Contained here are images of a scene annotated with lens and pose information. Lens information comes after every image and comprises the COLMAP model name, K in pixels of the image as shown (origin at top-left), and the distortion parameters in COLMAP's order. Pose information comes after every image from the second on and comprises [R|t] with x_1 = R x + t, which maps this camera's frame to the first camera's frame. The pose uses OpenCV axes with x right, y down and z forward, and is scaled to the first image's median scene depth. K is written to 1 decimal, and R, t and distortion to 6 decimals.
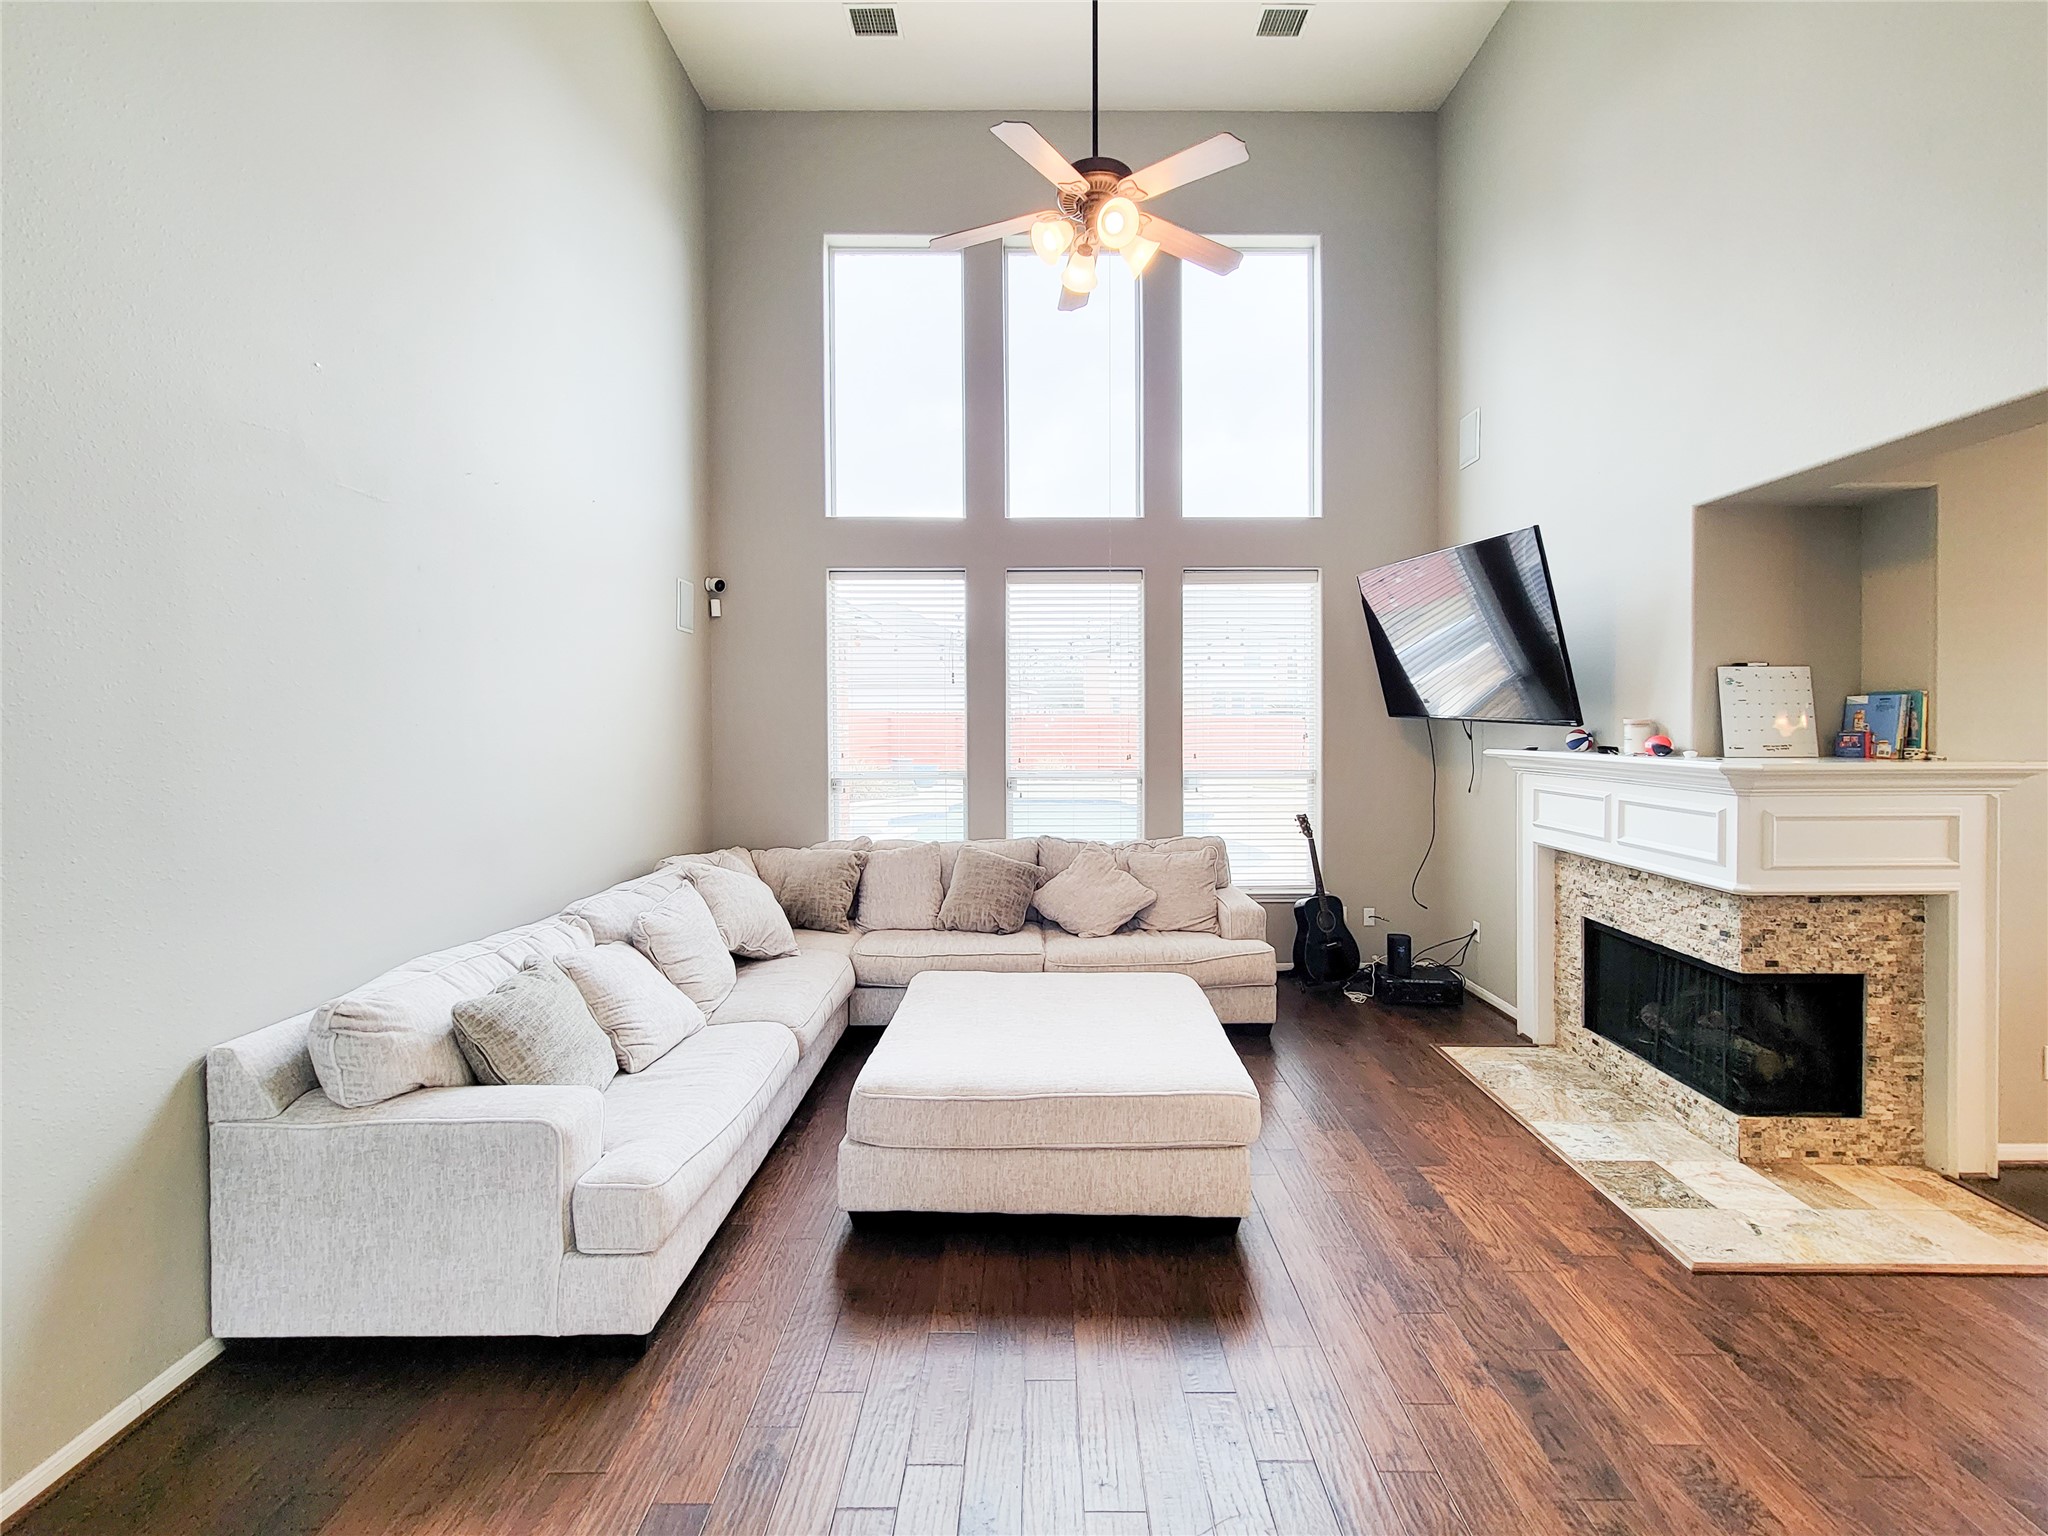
lens RADIAL K [[849.7, 0, 1057.9], [0, 849.7, 716.7], [0, 0, 1]] dist [0.001190, 0.000172]
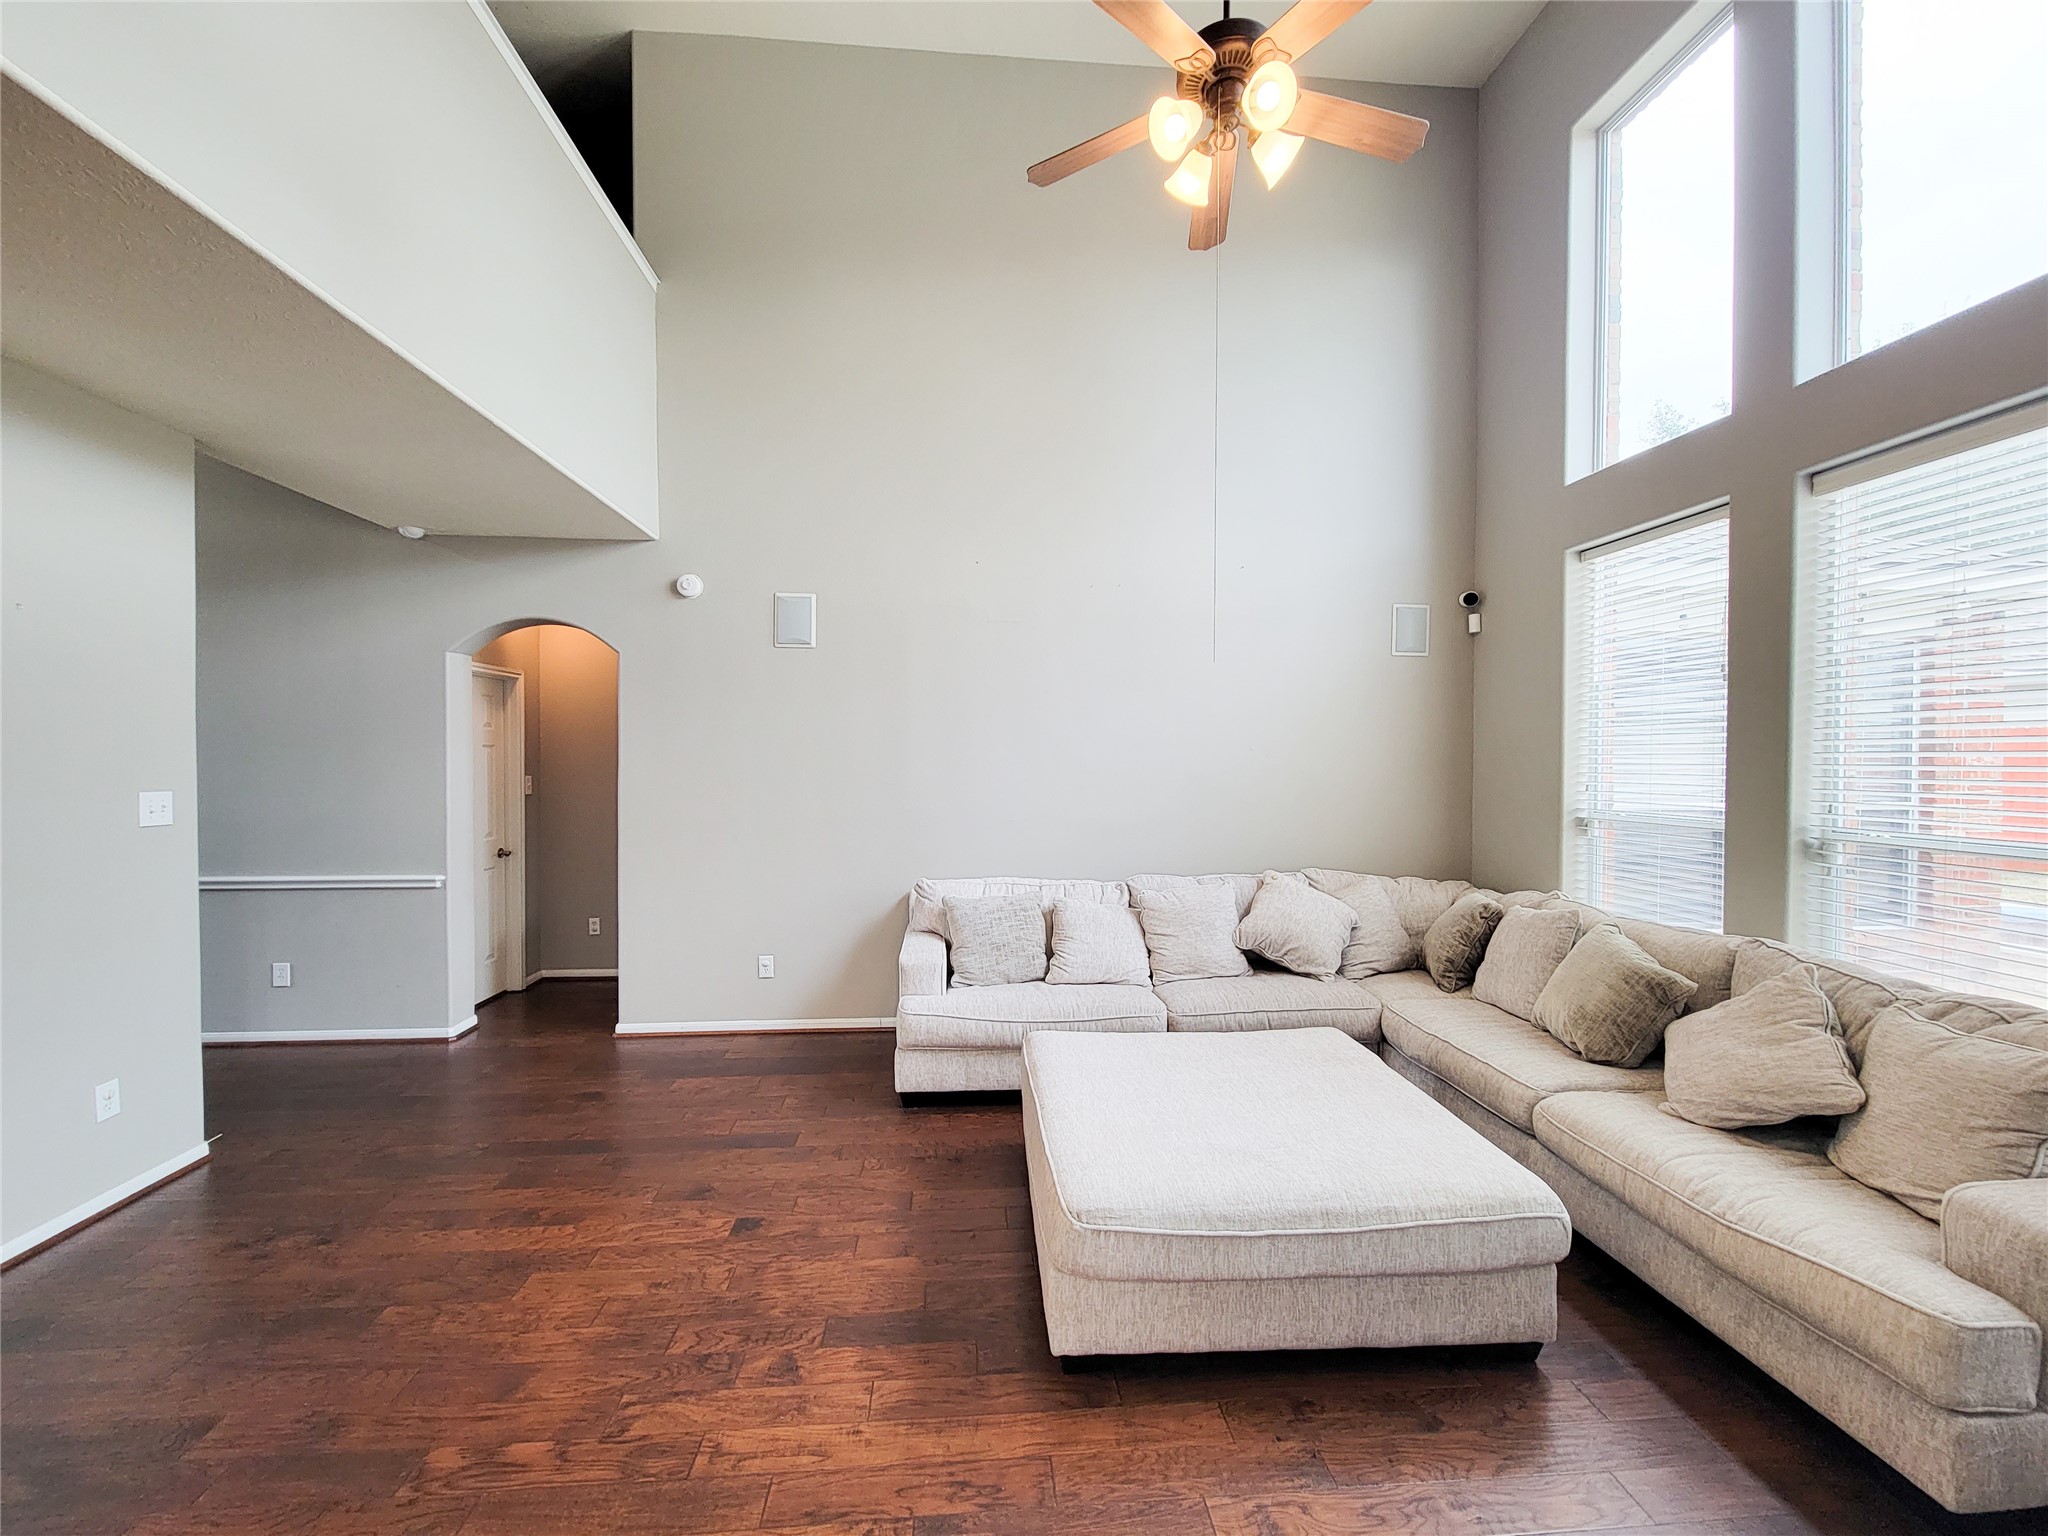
lens RADIAL K [[842.7, 0, 1024.0], [0, 842.7, 768.0], [0, 0, 1]] dist [-0.000473, -0.000914]
pose [[0.068346, 0.011481, -0.997596, 0.698942], [0.005382, 0.999915, 0.011876, 0.022913], [0.997647, -0.006180, 0.068278, 0.644359]]
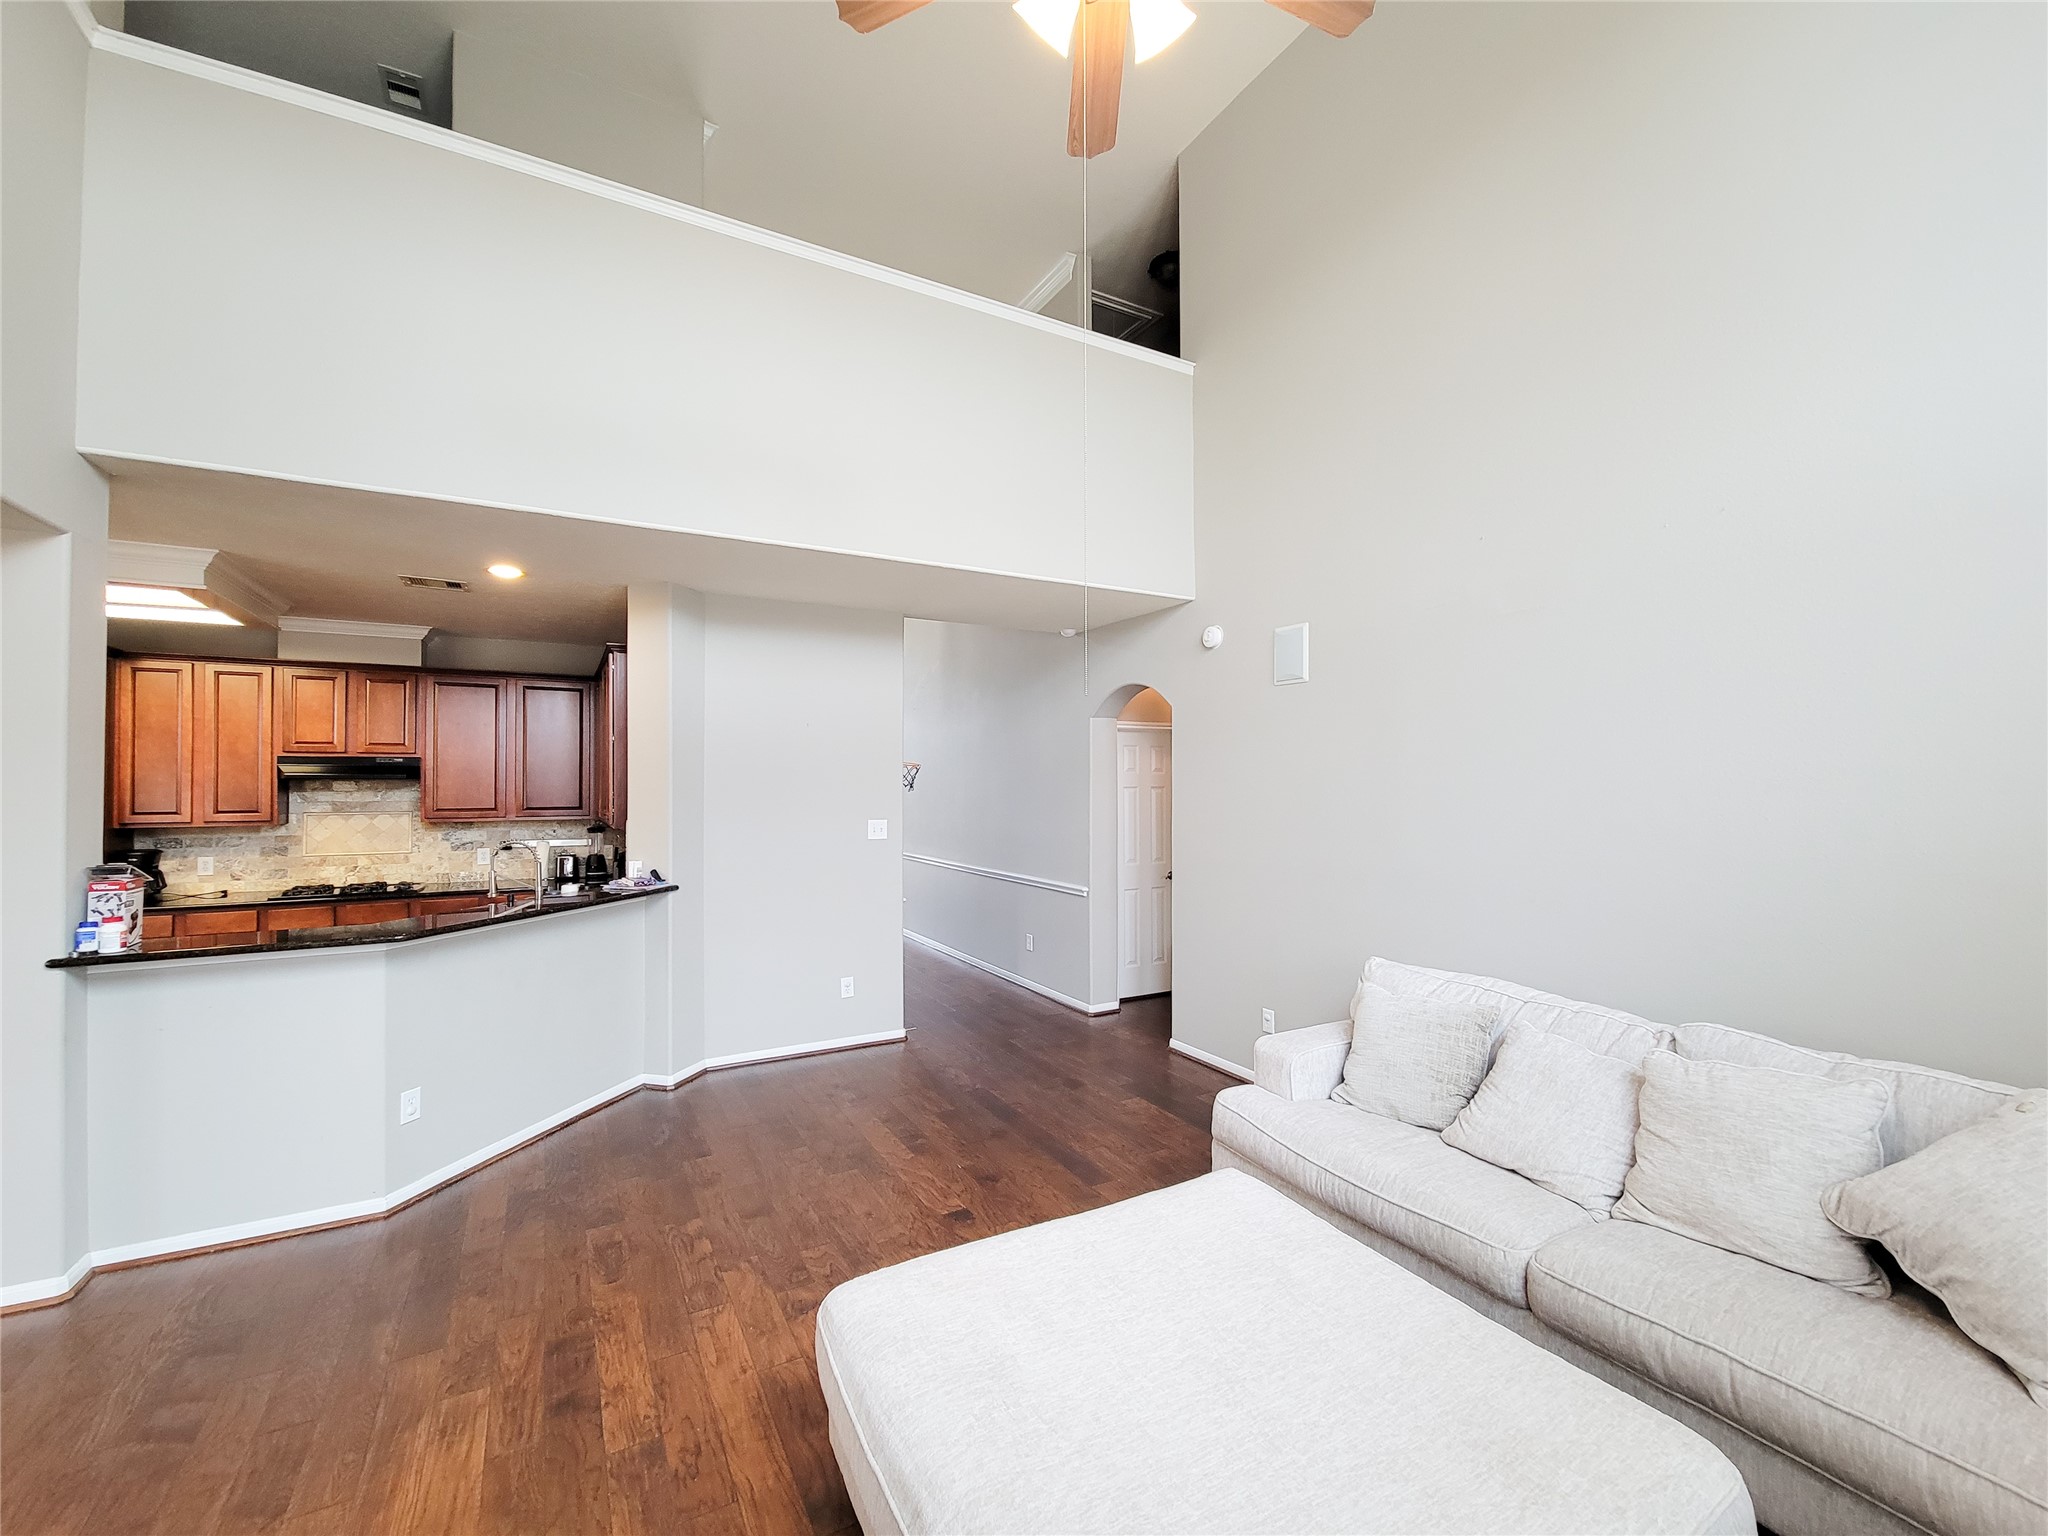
lens RADIAL K [[842.7, 0, 1024.0], [0, 842.7, 768.0], [0, 0, 1]] dist [-0.000473, -0.000914]
pose [[-0.879640, -0.006042, -0.475601, 0.304955], [0.006143, 0.999692, -0.024061, -0.000723], [0.475600, -0.024086, -0.879332, 1.235770]]
